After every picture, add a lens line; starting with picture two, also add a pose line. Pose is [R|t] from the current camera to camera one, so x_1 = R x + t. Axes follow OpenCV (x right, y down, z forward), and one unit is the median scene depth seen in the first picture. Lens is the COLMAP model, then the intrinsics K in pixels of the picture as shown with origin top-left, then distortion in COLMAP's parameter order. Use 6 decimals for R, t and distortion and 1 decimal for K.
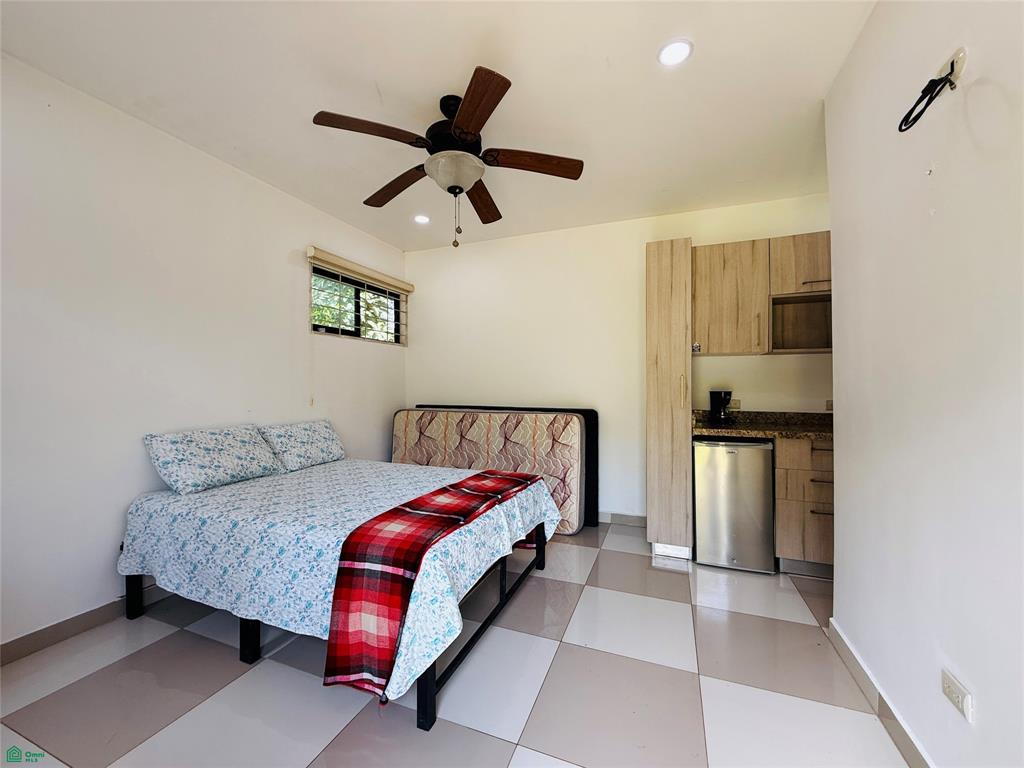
lens RADIAL K [[407.8, 0, 512.0], [0, 407.8, 384.0], [0, 0, 1]] dist [-0.000275, 0.000137]
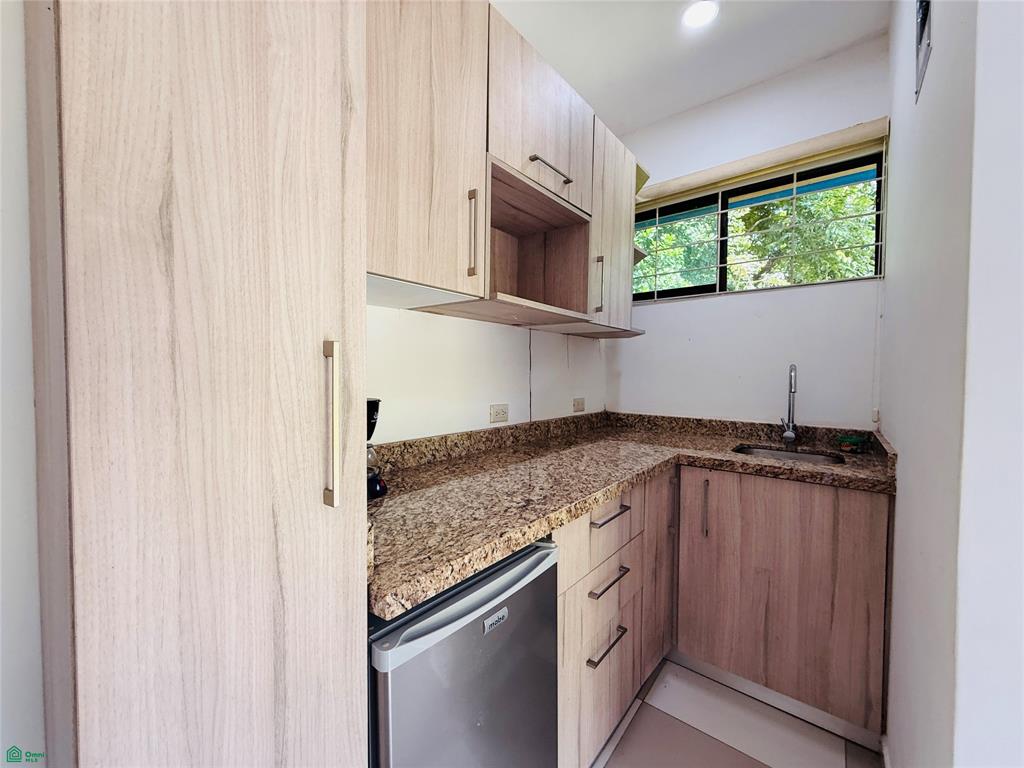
lens RADIAL K [[407.8, 0, 512.0], [0, 407.8, 384.0], [0, 0, 1]] dist [-0.000275, 0.000137]
pose [[0.300510, -0.023074, 0.953499, 0.257566], [-0.009100, 0.999592, 0.027057, -0.005433], [-0.953735, -0.016808, 0.300178, 0.851672]]
